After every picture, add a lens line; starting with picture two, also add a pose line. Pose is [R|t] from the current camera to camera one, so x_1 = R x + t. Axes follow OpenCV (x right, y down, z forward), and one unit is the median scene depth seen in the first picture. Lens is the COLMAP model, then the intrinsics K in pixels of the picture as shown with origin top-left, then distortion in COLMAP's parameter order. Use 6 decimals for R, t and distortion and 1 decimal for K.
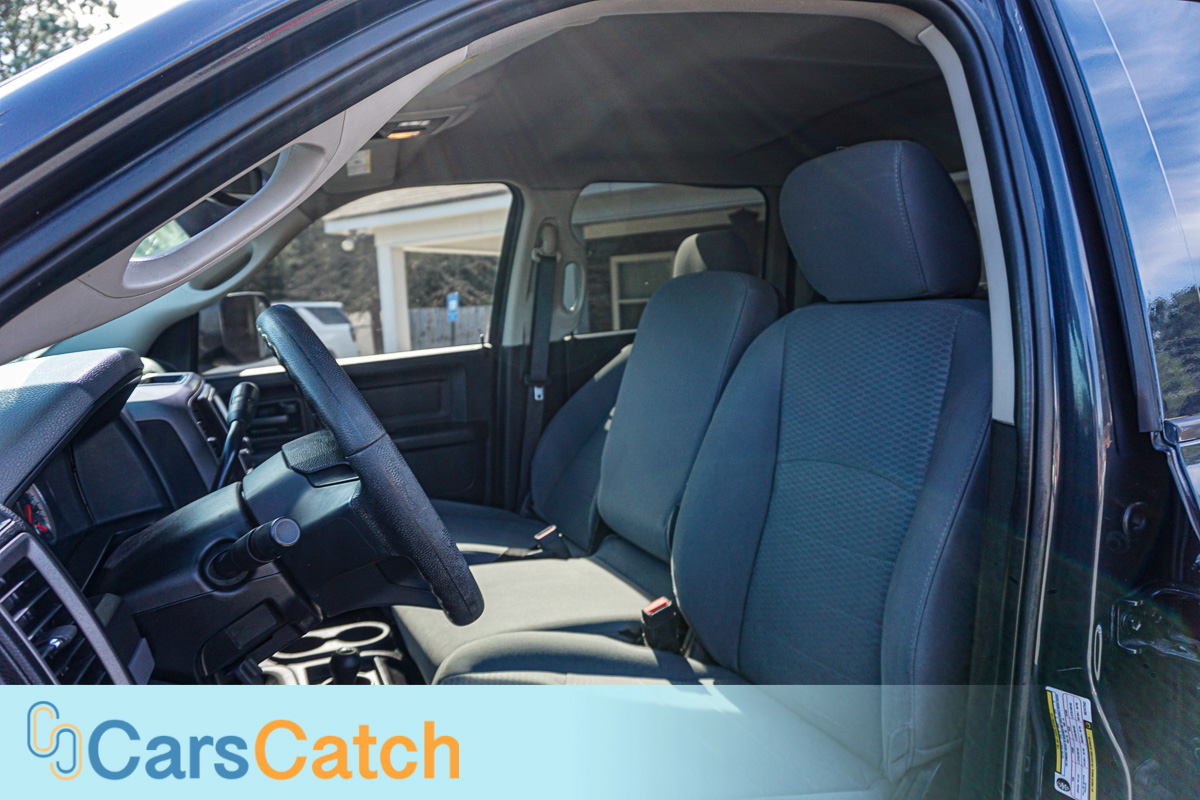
lens RADIAL K [[811.4, 0, 597.6], [0, 811.4, 392.8], [0, 0, 1]] dist [-0.044208, 0.036294]
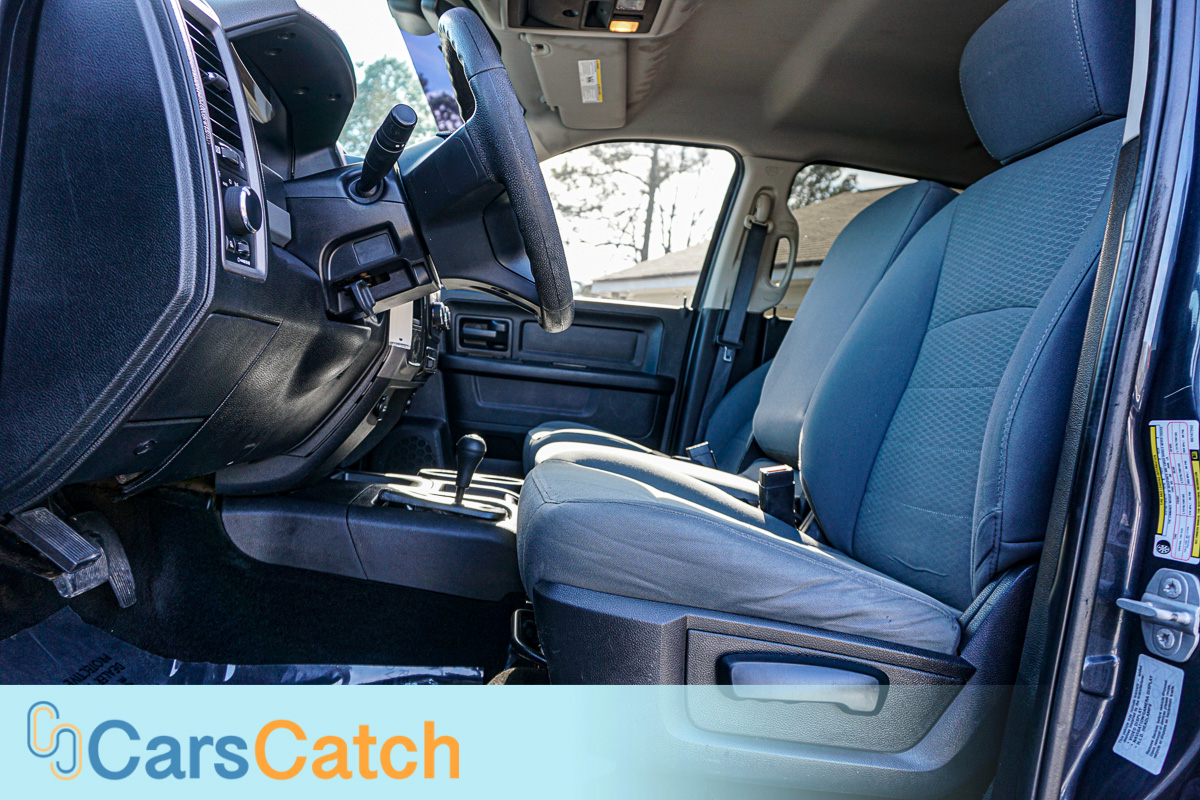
lens RADIAL K [[831.0, 0, 625.0], [0, 831.0, 471.7], [0, 0, 1]] dist [0.005370, 0.002041]
pose [[0.940817, 0.151367, -0.303235, 0.147775], [-0.195846, 0.973026, -0.121923, 0.303509], [0.276601, 0.174095, 0.945084, 0.006182]]
